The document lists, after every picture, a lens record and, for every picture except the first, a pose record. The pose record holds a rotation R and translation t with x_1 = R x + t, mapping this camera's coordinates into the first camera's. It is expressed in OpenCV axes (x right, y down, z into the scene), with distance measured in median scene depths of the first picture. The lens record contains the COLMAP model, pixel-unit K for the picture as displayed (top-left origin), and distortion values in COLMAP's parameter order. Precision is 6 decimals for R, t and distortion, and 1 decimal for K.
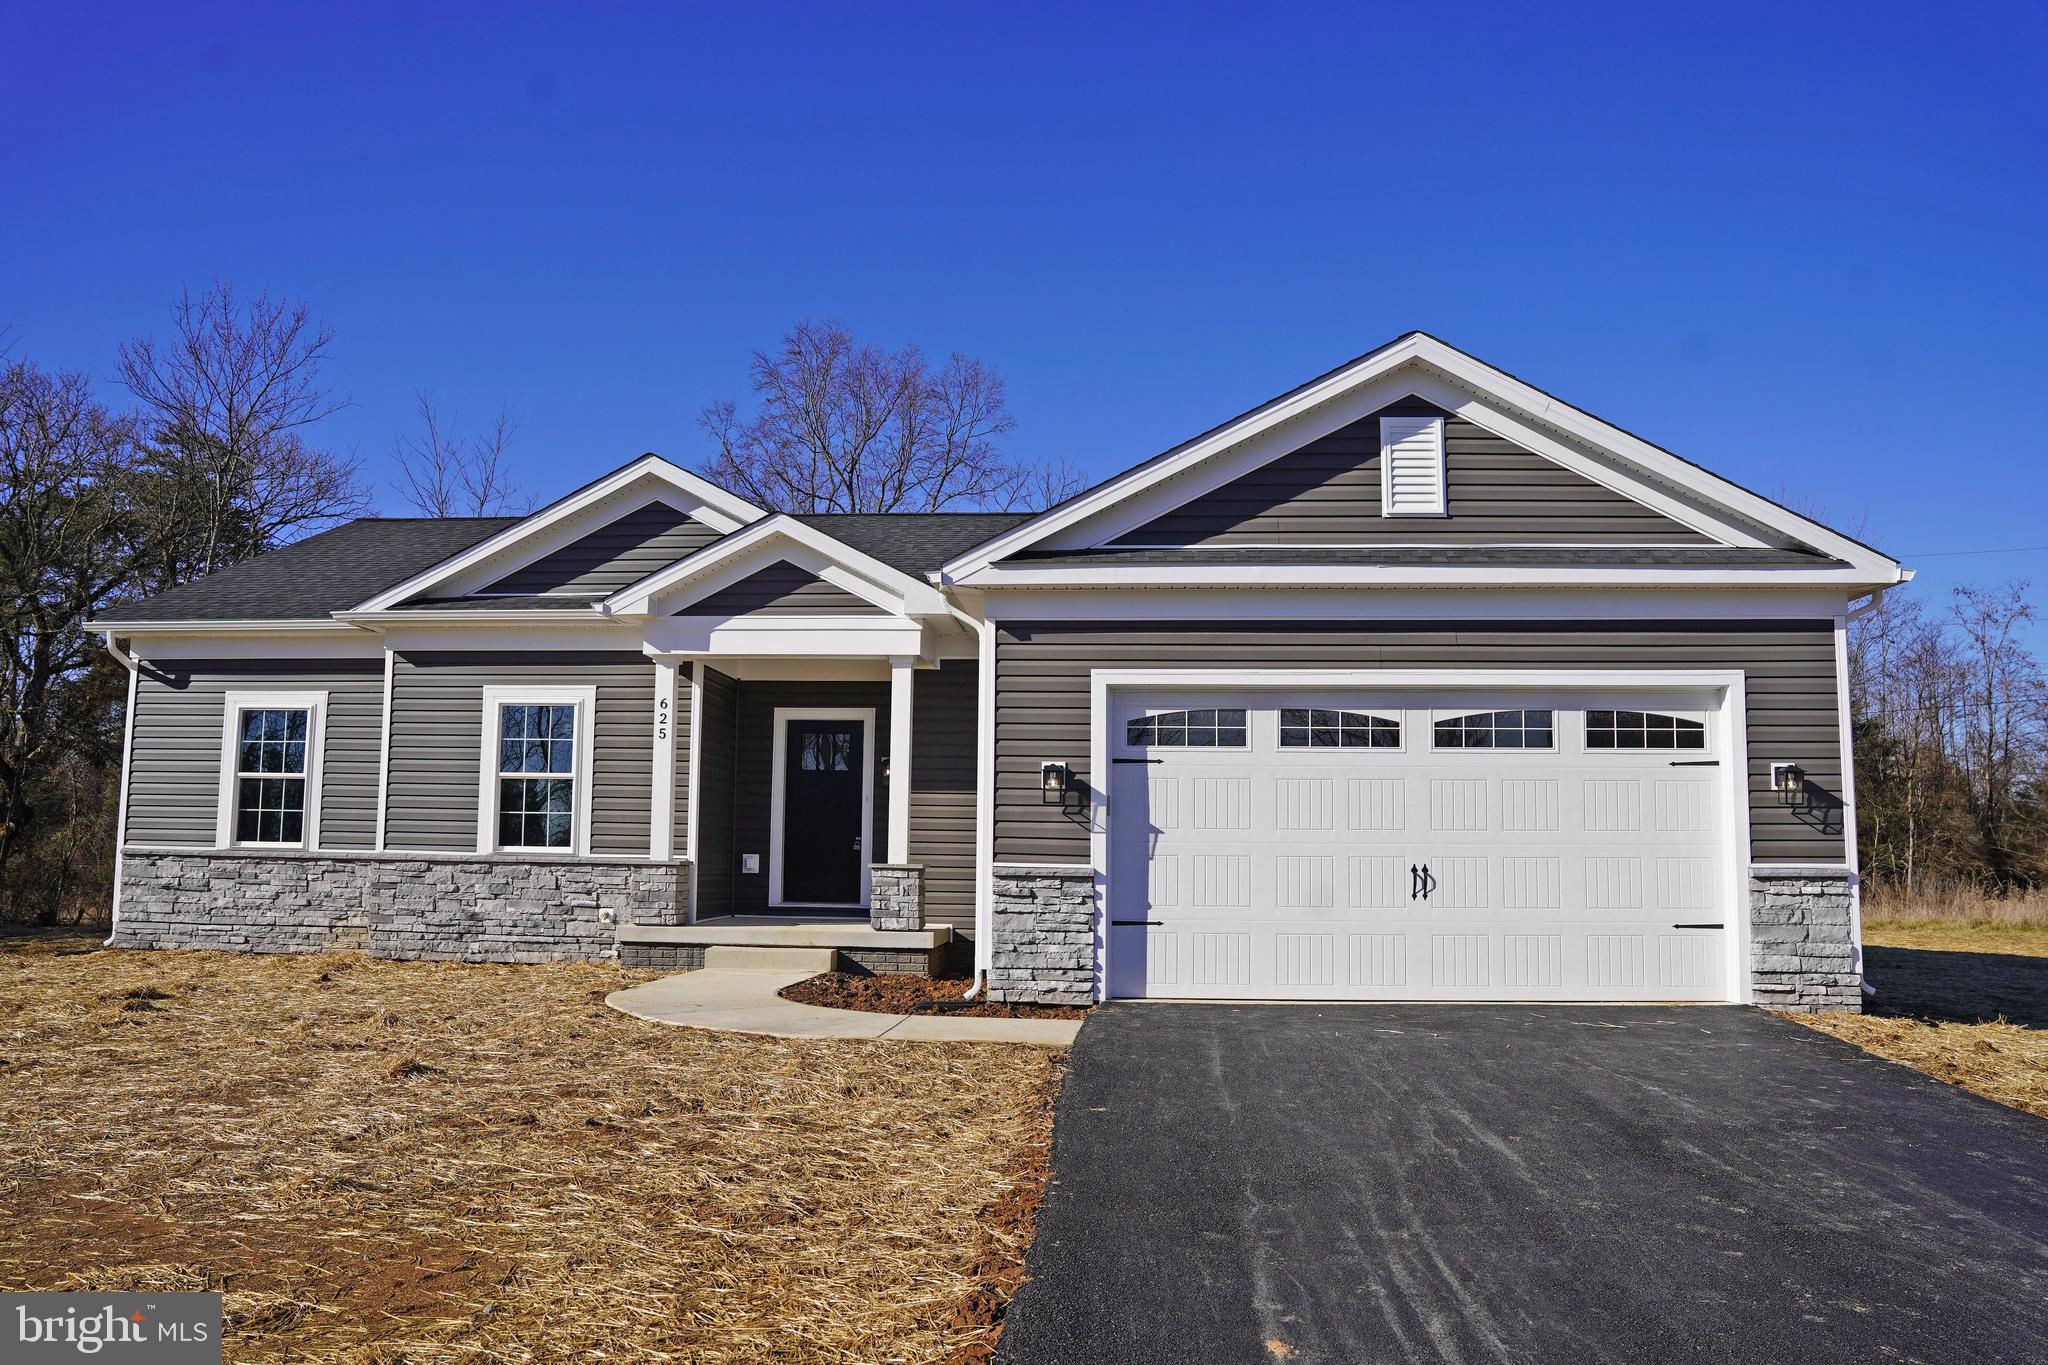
lens RADIAL K [[1547.6, 0, 1024.0], [0, 1547.6, 682.5], [0, 0, 1]] dist [-0.146303, 0.138209]
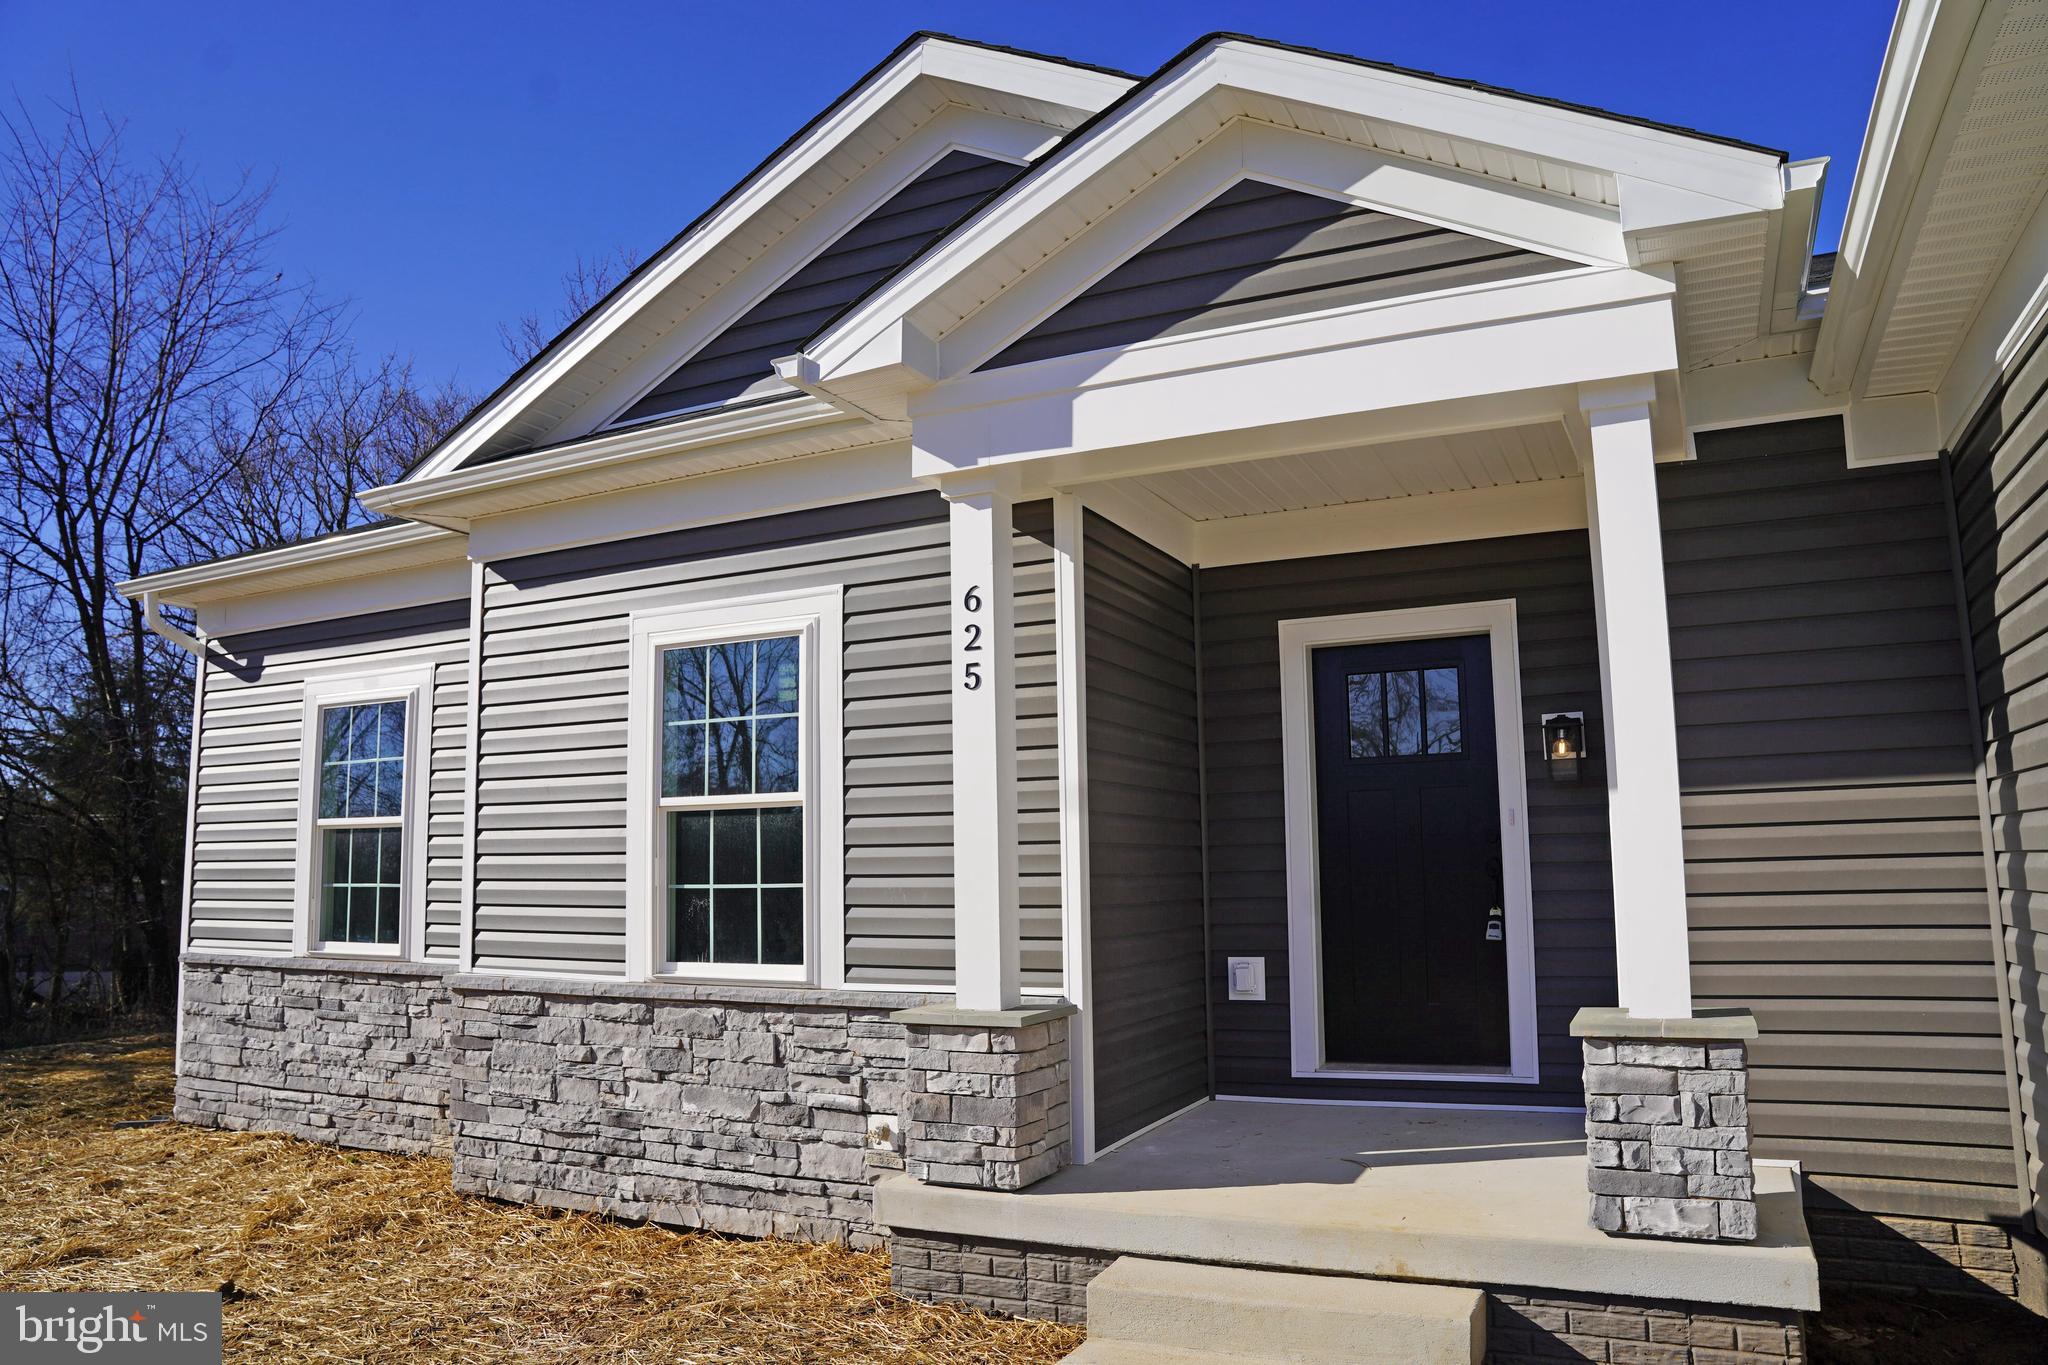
lens RADIAL K [[1409.1, 0, 1024.0], [0, 1409.1, 682.5], [0, 0, 1]] dist [-0.178310, 0.129592]
pose [[0.927853, -0.075688, -0.365185, -0.091944], [0.068254, 0.997114, -0.033244, 0.045883], [0.366648, 0.005921, 0.930341, 0.655185]]
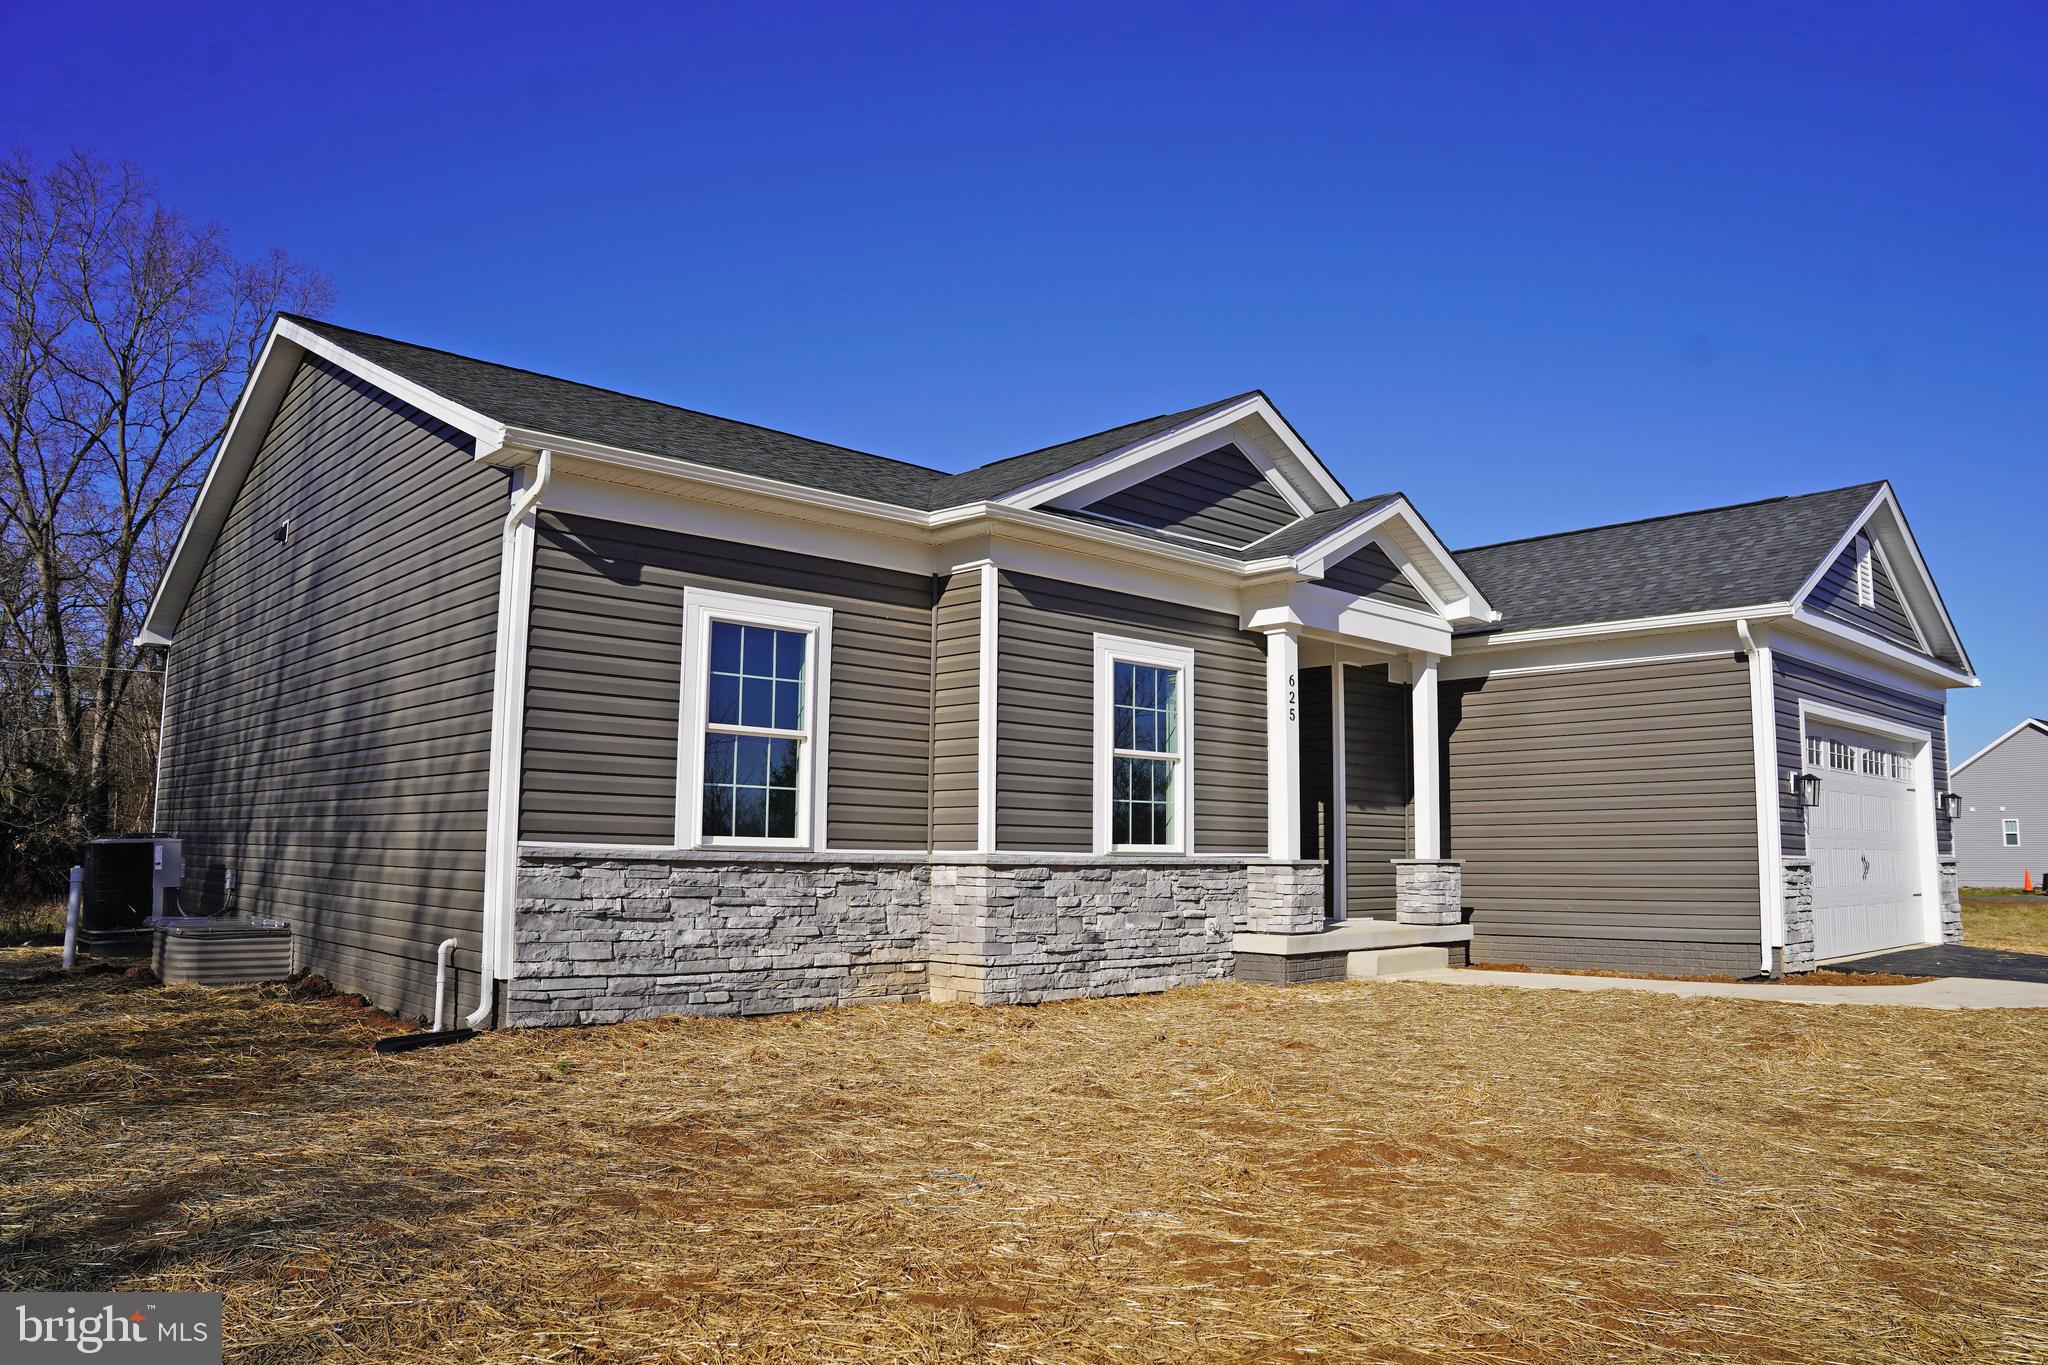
lens RADIAL K [[1409.1, 0, 1024.0], [0, 1409.1, 682.5], [0, 0, 1]] dist [-0.178310, 0.129592]
pose [[0.683714, 0.085877, 0.724679, -0.890372], [-0.089778, 0.995406, -0.033257, 0.053381], [-0.724207, -0.042322, 0.688283, 0.544423]]
